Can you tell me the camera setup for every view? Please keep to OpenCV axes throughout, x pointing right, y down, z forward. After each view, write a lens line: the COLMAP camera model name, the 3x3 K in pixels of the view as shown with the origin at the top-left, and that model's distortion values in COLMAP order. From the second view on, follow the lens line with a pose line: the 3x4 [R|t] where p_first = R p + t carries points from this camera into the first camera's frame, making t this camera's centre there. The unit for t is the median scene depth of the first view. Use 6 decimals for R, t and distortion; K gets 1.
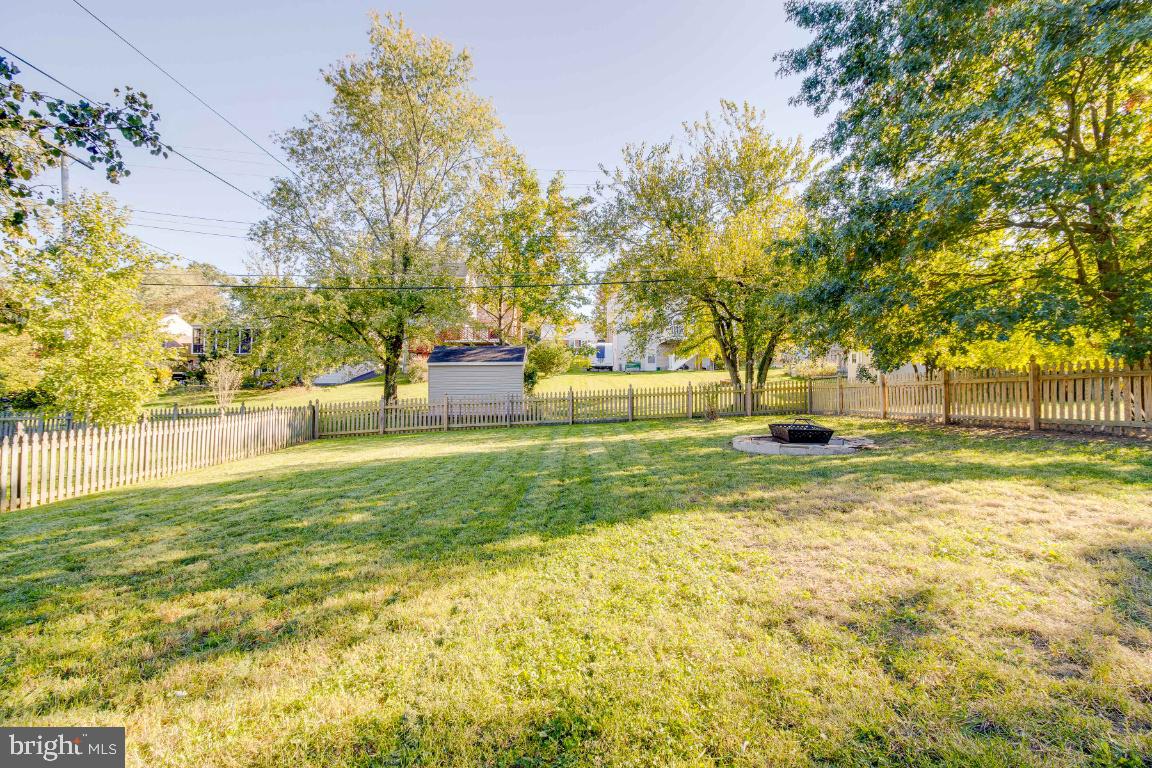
lens RADIAL K [[510.6, 0, 592.7], [0, 510.6, 364.4], [0, 0, 1]] dist [0.000750, -0.000089]
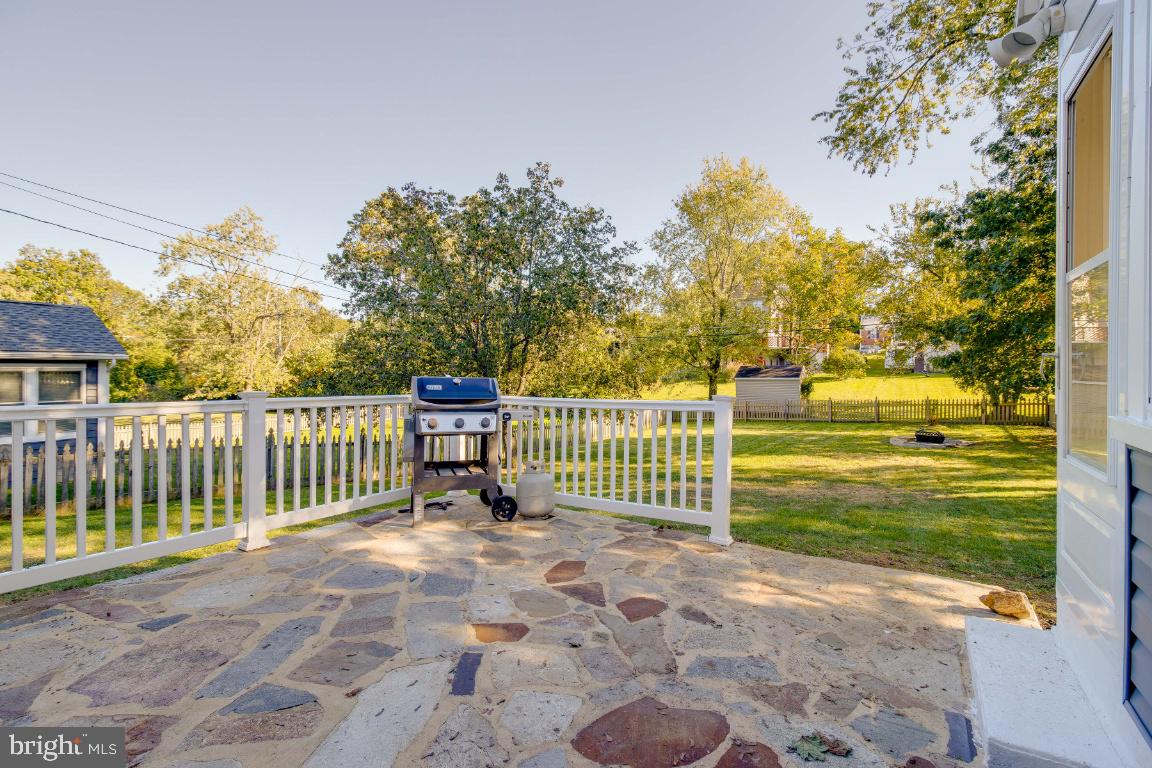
lens RADIAL K [[518.0, 0, 576.0], [0, 518.0, 384.0], [0, 0, 1]] dist [0.017431, -0.000053]
pose [[0.803932, 0.018730, -0.594426, 0.226789], [0.013810, 0.998647, 0.050144, -0.068504], [0.594561, -0.048521, 0.802585, -0.560687]]
